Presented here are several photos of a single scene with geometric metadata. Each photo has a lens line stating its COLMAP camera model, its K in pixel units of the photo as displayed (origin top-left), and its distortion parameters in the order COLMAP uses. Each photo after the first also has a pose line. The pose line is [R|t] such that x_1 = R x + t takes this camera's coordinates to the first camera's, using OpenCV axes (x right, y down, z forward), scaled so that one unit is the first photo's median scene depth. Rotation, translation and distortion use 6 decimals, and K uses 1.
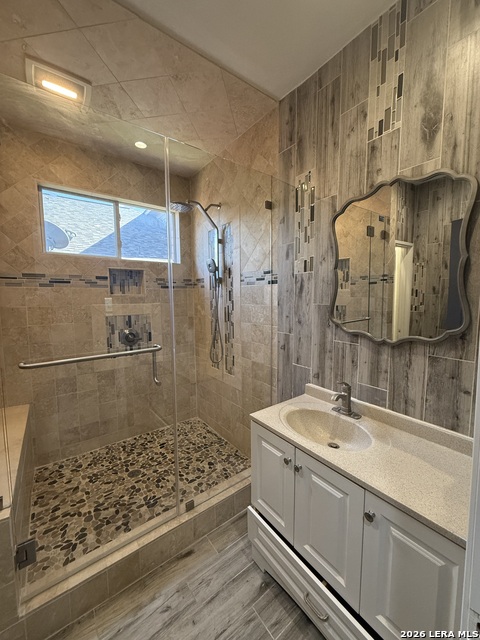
lens RADIAL K [[254.0, 0, 240.2], [0, 254.0, 318.5], [0, 0, 1]] dist [-0.000697, 0.000167]
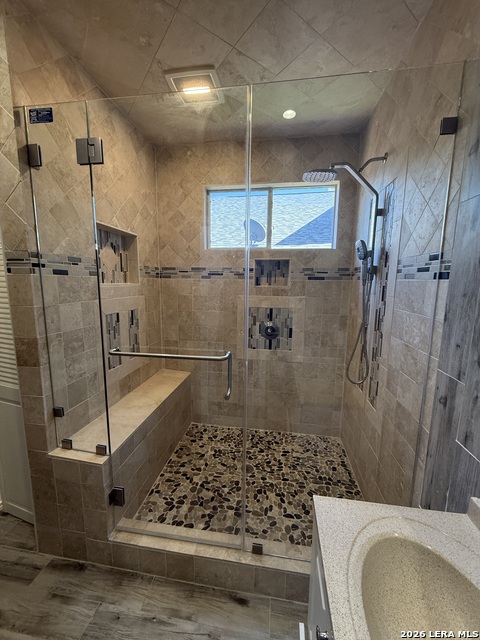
lens RADIAL K [[254.0, 0, 240.2], [0, 254.0, 318.5], [0, 0, 1]] dist [-0.000697, 0.000167]
pose [[0.701669, 0.119584, -0.702396, 0.186268], [-0.079546, 0.992800, 0.089562, -0.058099], [0.708048, -0.006970, 0.706130, 0.276898]]
